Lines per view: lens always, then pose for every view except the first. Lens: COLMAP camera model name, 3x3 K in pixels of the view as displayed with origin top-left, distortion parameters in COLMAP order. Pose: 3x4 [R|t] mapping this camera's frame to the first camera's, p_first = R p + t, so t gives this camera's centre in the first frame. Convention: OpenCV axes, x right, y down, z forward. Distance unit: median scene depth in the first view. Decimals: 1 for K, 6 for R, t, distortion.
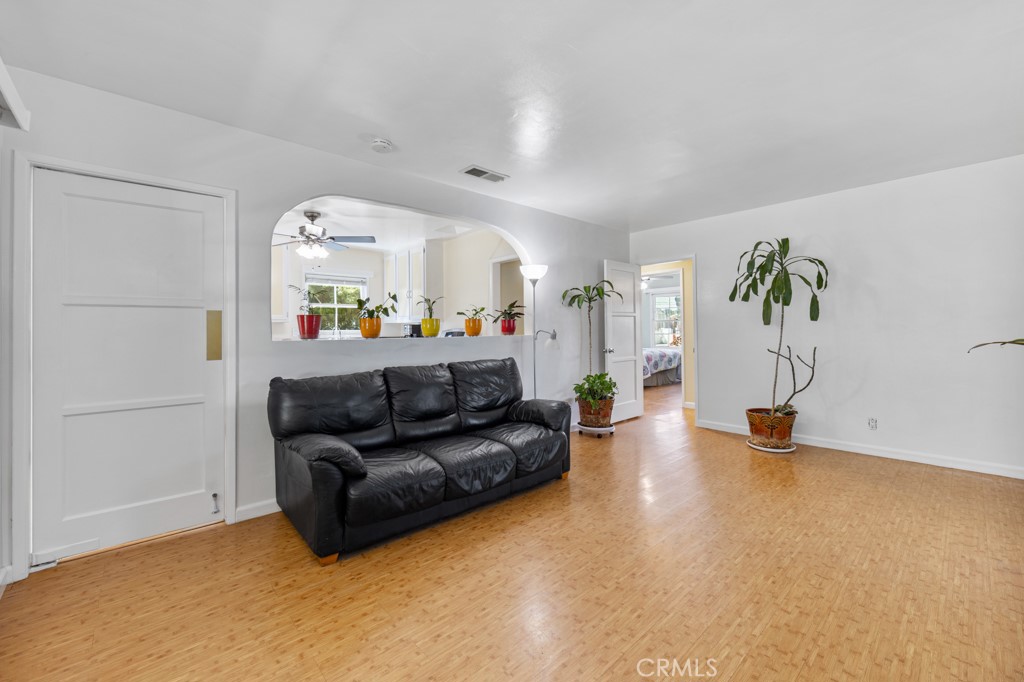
lens RADIAL K [[414.9, 0, 508.1], [0, 414.9, 326.8], [0, 0, 1]] dist [-0.001494, -0.000185]
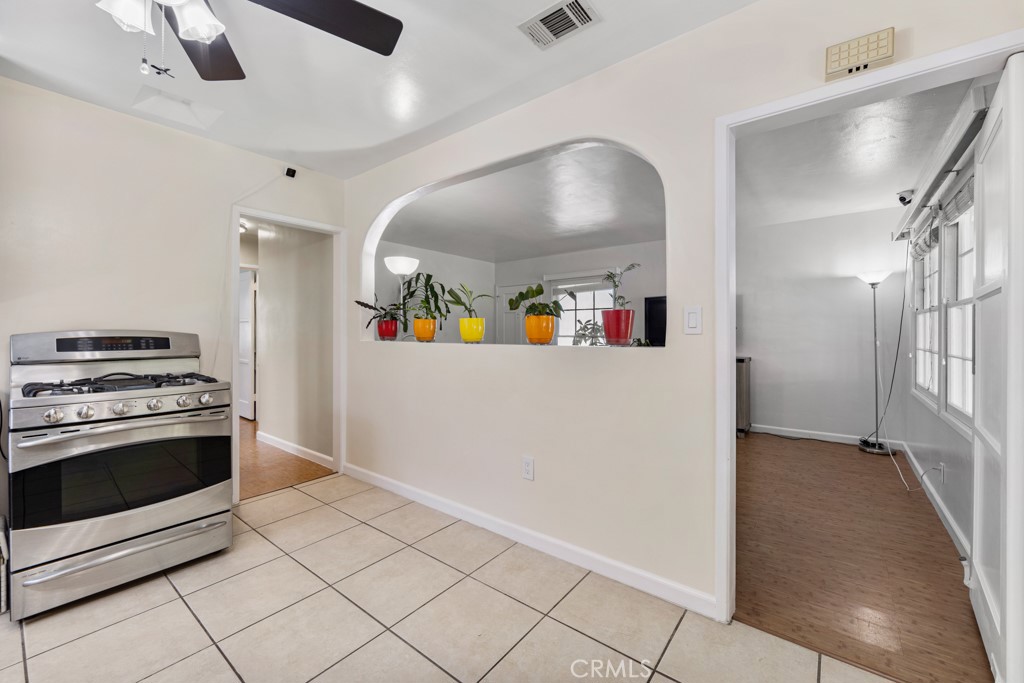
lens RADIAL K [[410.5, 0, 512.5], [0, 410.5, 334.4], [0, 0, 1]] dist [0.000075, -0.000098]
pose [[-0.167382, 0.007621, 0.985863, -1.256626], [-0.005816, 0.999945, -0.008718, 0.021341], [-0.985875, -0.007193, -0.167328, 1.437711]]
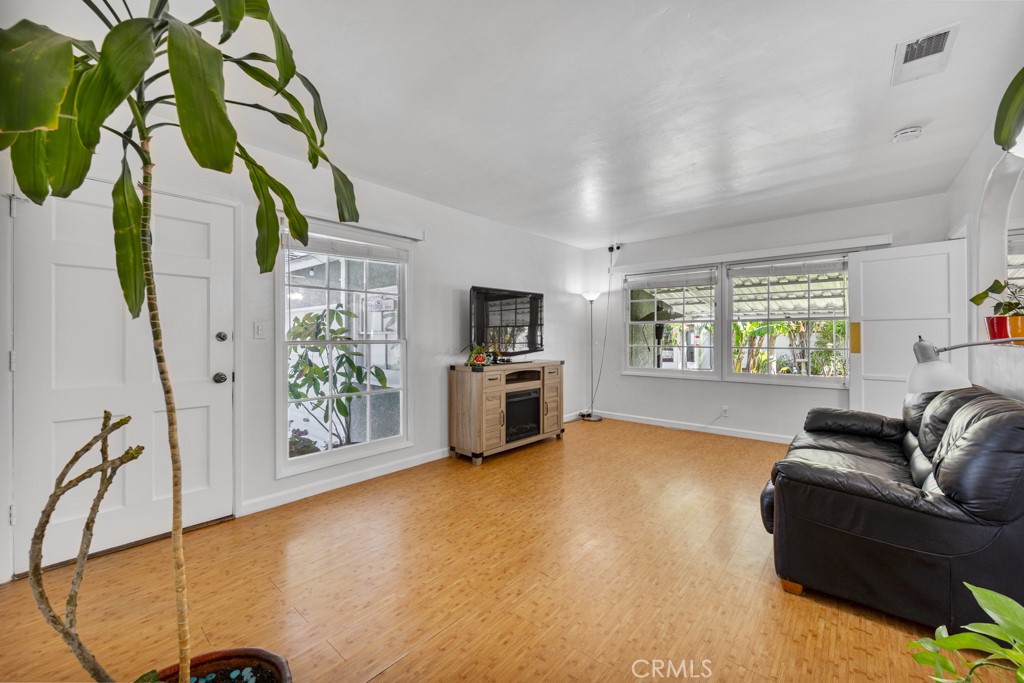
lens RADIAL K [[403.2, 0, 513.3], [0, 403.2, 336.4], [0, 0, 1]] dist [-0.000343, 0.000184]
pose [[-0.992073, 0.012914, -0.124999, 0.740543], [0.014190, 0.999856, -0.009323, 0.011290], [0.124860, -0.011023, -0.992113, 1.912439]]
